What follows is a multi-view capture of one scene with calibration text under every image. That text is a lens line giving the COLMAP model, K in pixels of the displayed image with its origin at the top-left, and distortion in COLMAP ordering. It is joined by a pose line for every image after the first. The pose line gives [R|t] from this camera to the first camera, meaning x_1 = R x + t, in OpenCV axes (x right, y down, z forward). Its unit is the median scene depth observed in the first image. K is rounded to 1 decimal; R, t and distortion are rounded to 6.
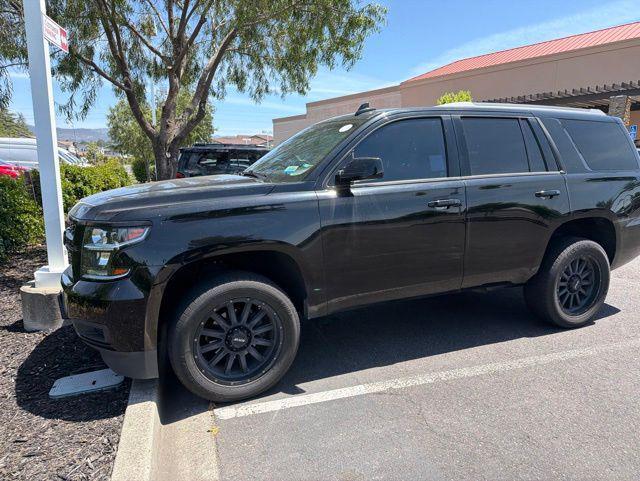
lens RADIAL K [[454.3, 0, 323.5], [0, 454.3, 241.8], [0, 0, 1]] dist [0.026420, -0.013808]
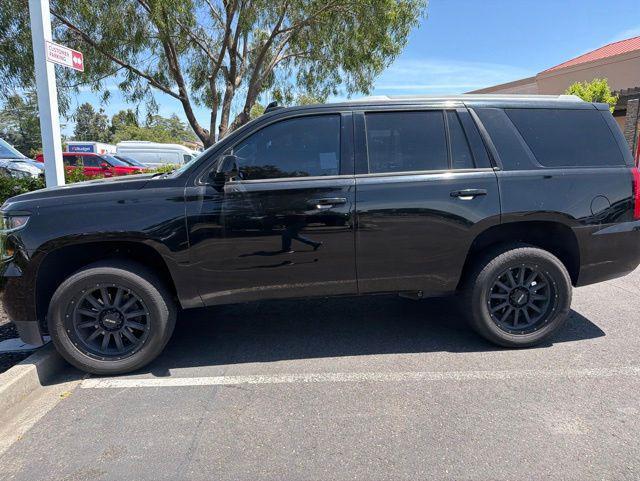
lens RADIAL K [[454.3, 0, 320.2], [0, 454.3, 240.0], [0, 0, 1]] dist [0.026420, -0.013808]
pose [[0.954967, 0.040275, -0.293966, 0.522468], [-0.041348, 0.999142, 0.002565, -0.005127], [0.293817, 0.009705, 0.955812, 0.067510]]
